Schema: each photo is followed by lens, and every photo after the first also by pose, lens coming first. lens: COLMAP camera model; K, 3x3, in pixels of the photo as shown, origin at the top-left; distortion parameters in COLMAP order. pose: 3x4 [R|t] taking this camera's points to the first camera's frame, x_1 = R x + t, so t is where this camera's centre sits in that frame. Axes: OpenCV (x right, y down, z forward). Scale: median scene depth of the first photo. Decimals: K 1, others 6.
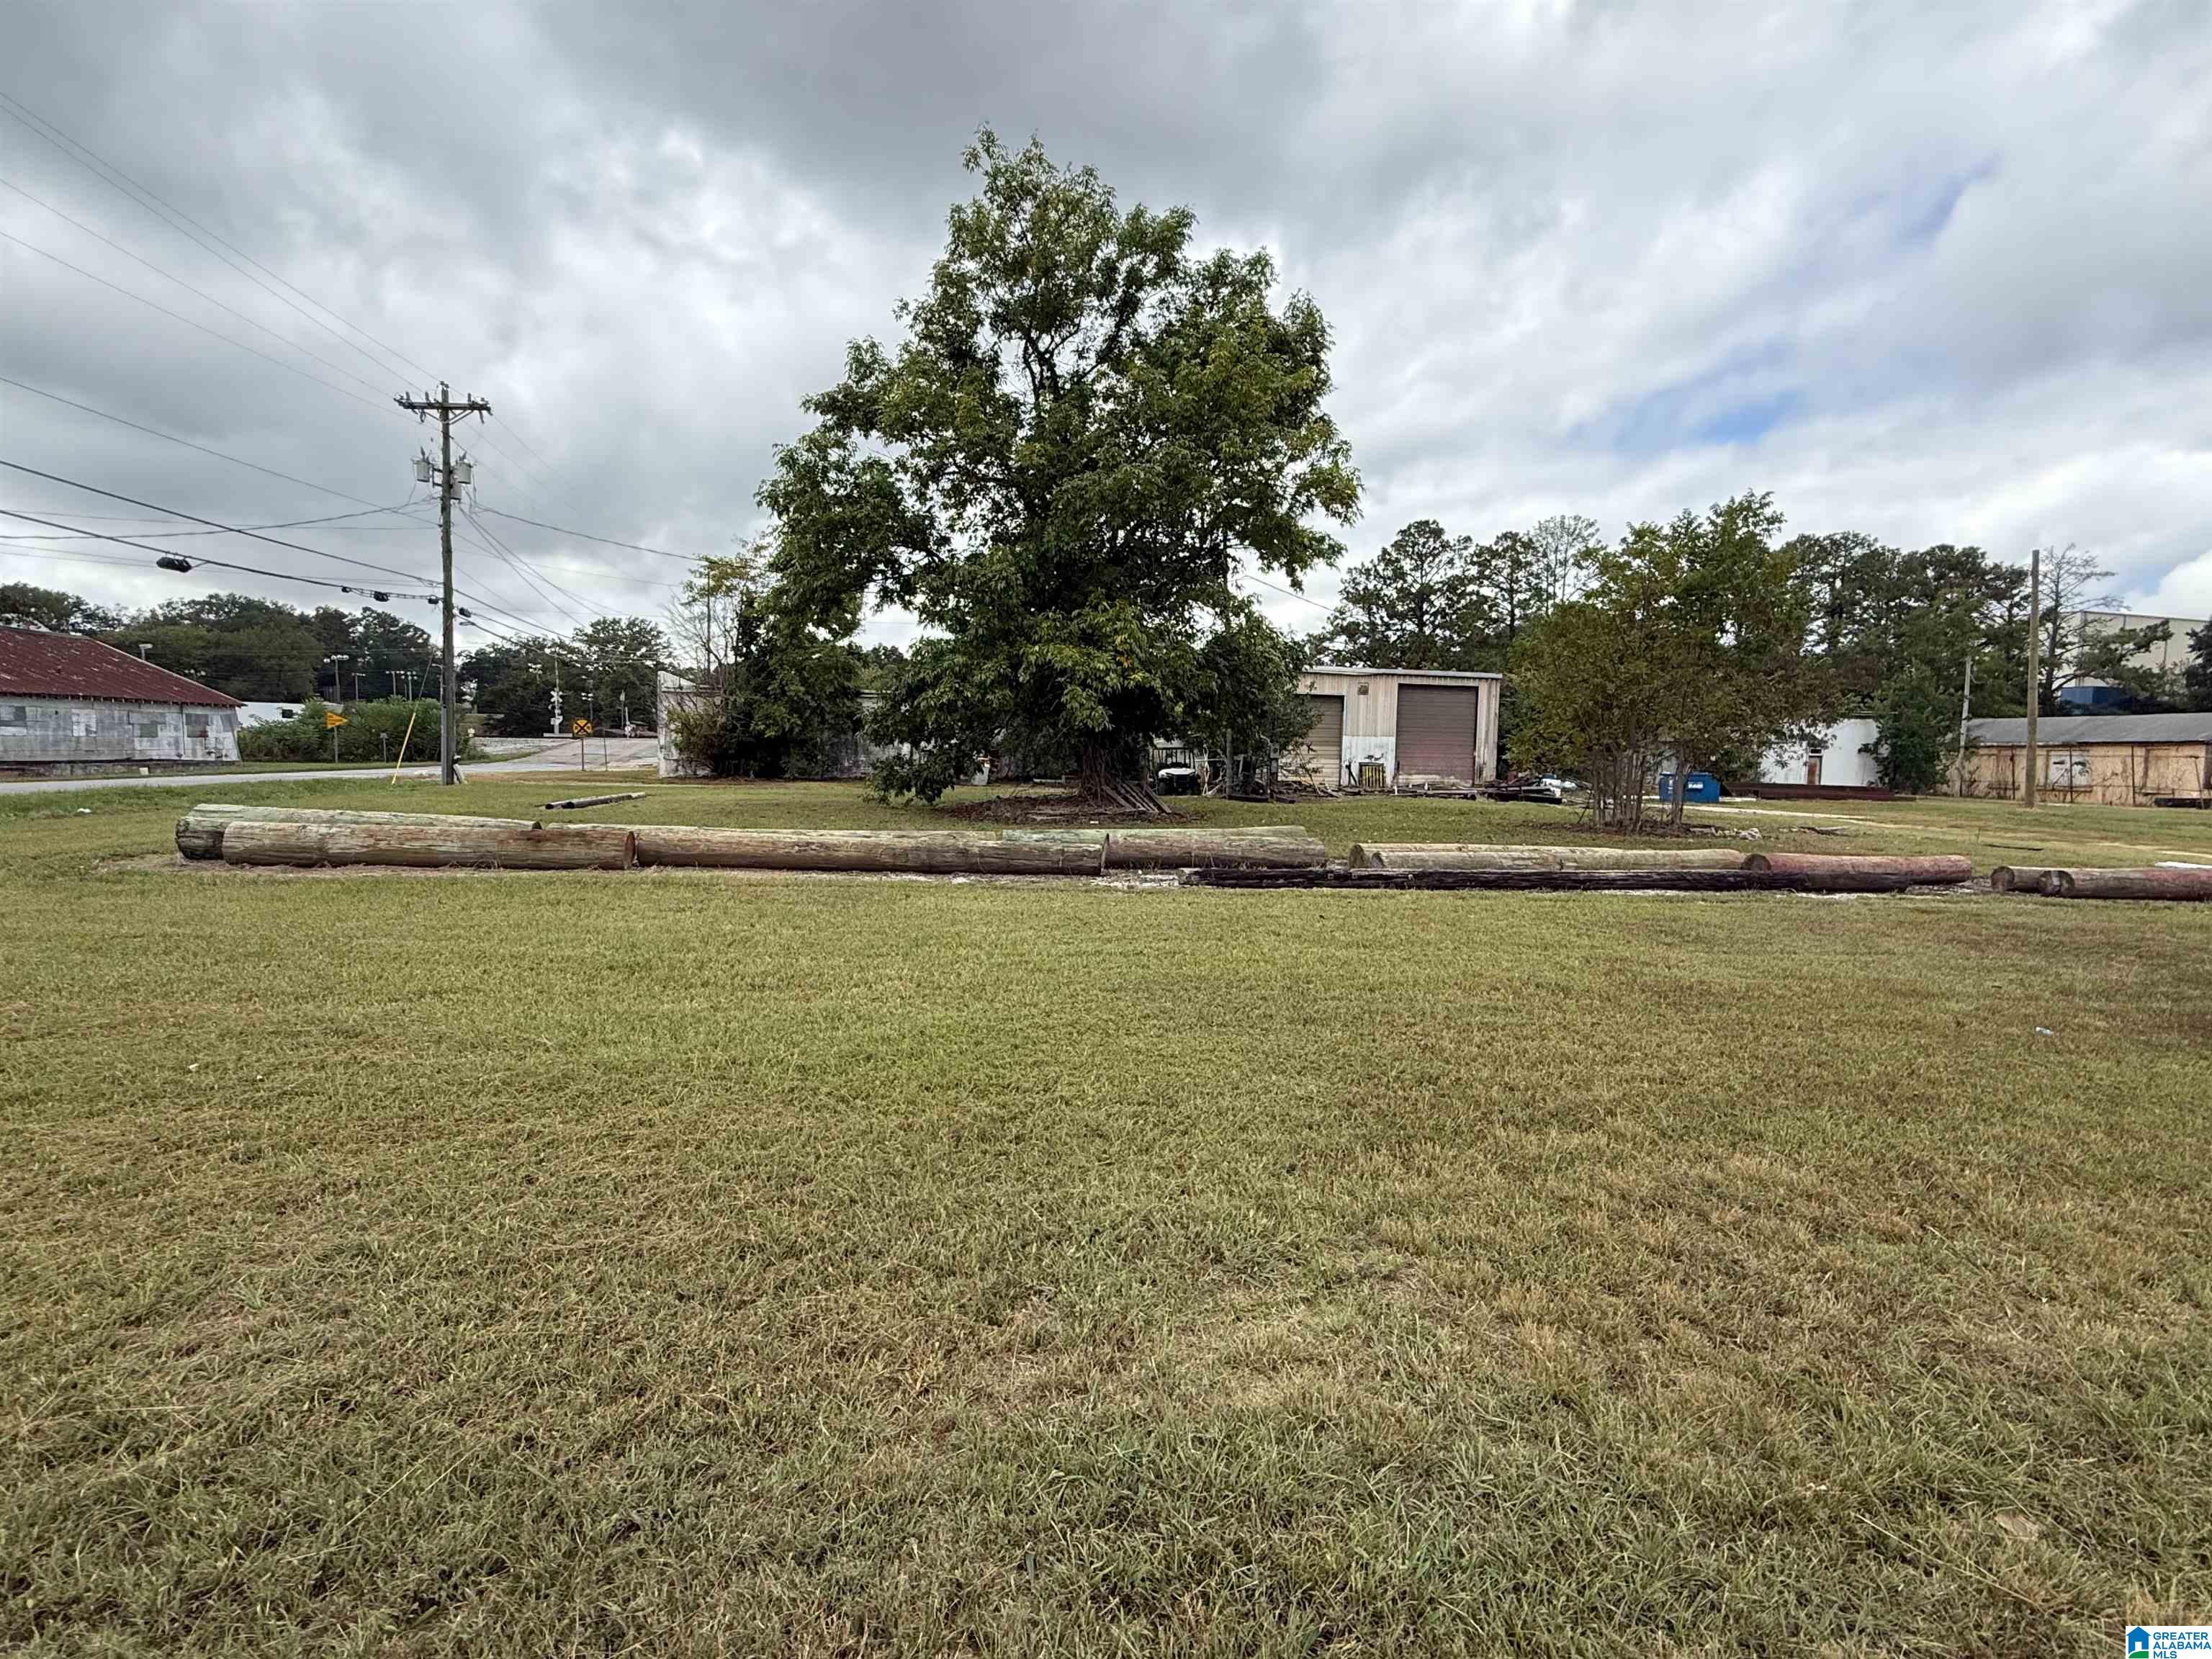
lens RADIAL K [[1063.5, 0, 1106.0], [0, 1063.5, 829.5], [0, 0, 1]] dist [-0.020895, 0.000104]
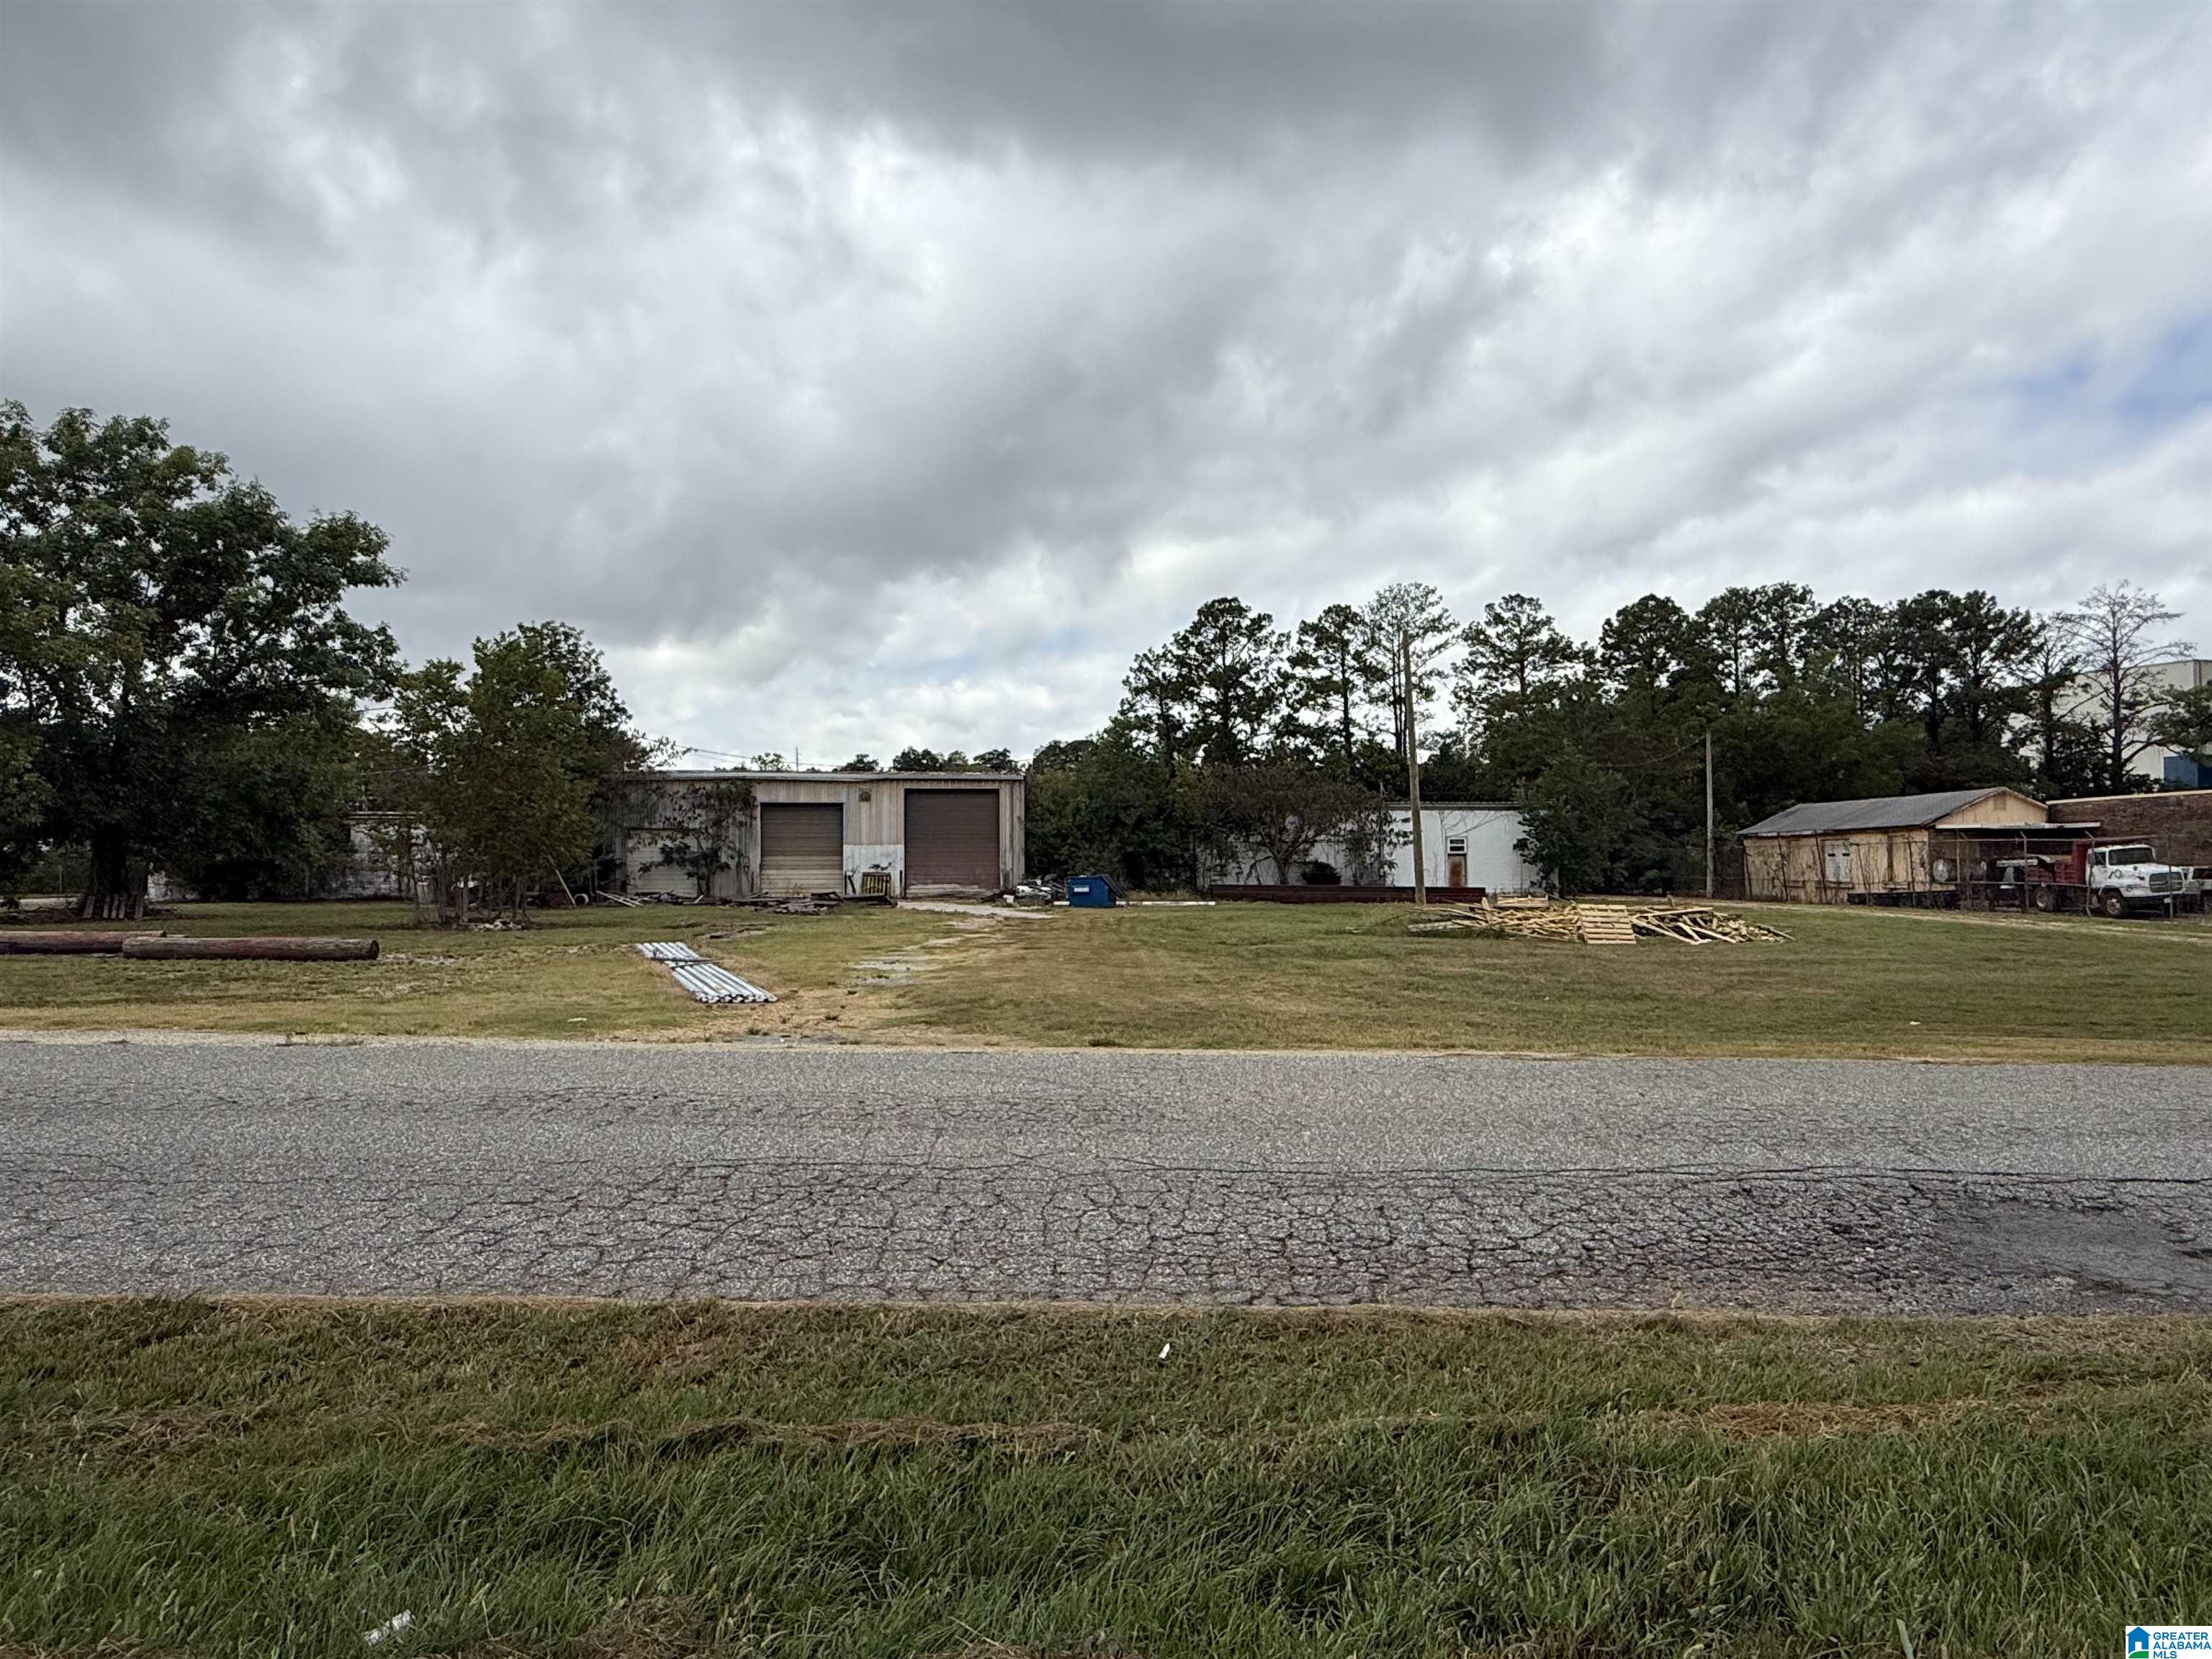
lens RADIAL K [[1359.4, 0, 1106.0], [0, 1359.4, 829.5], [0, 0, 1]] dist [-0.000094, -0.000490]
pose [[0.993894, -0.025523, -0.107347, 0.615347], [0.014001, 0.994187, -0.106753, 0.032866], [0.109447, 0.104598, 0.988474, -0.190625]]
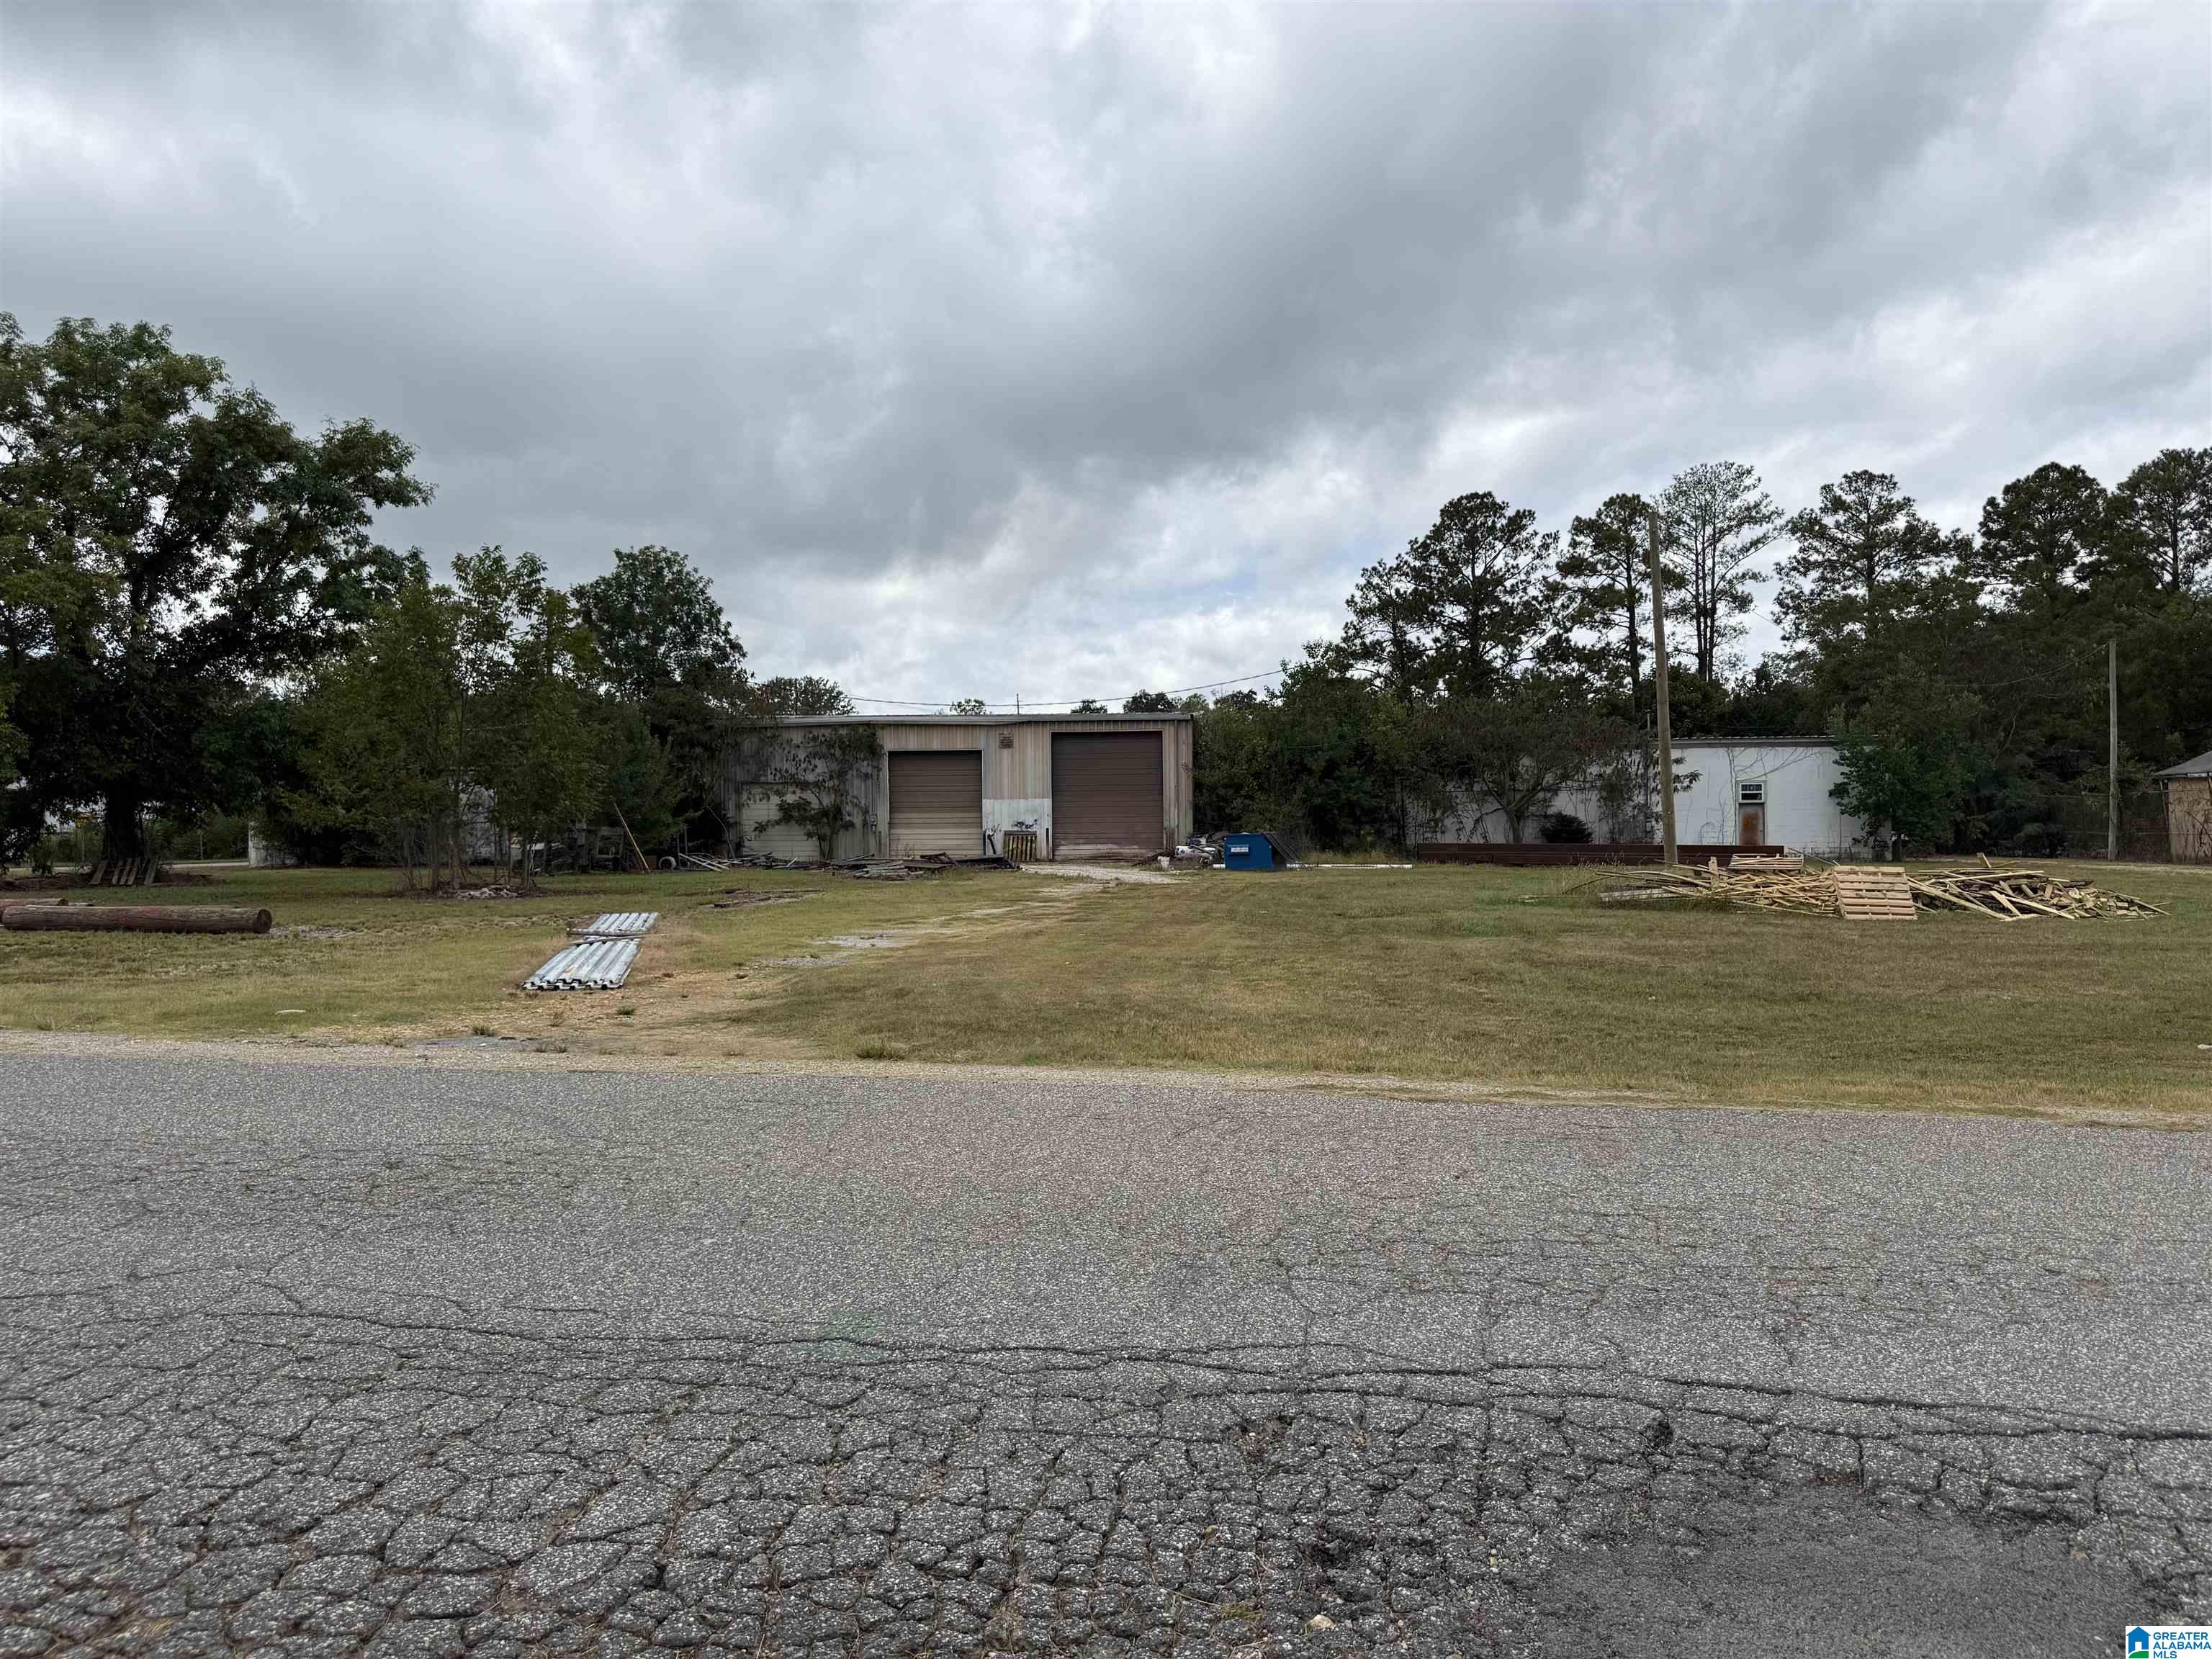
lens RADIAL K [[1561.9, 0, 1106.0], [0, 1561.9, 829.5], [0, 0, 1]] dist [0.075338, -0.106615]
pose [[0.959690, -0.027893, -0.279674, 0.678383], [0.005839, 0.996827, -0.079382, 0.032123], [0.281001, 0.074549, 0.956808, -0.124305]]
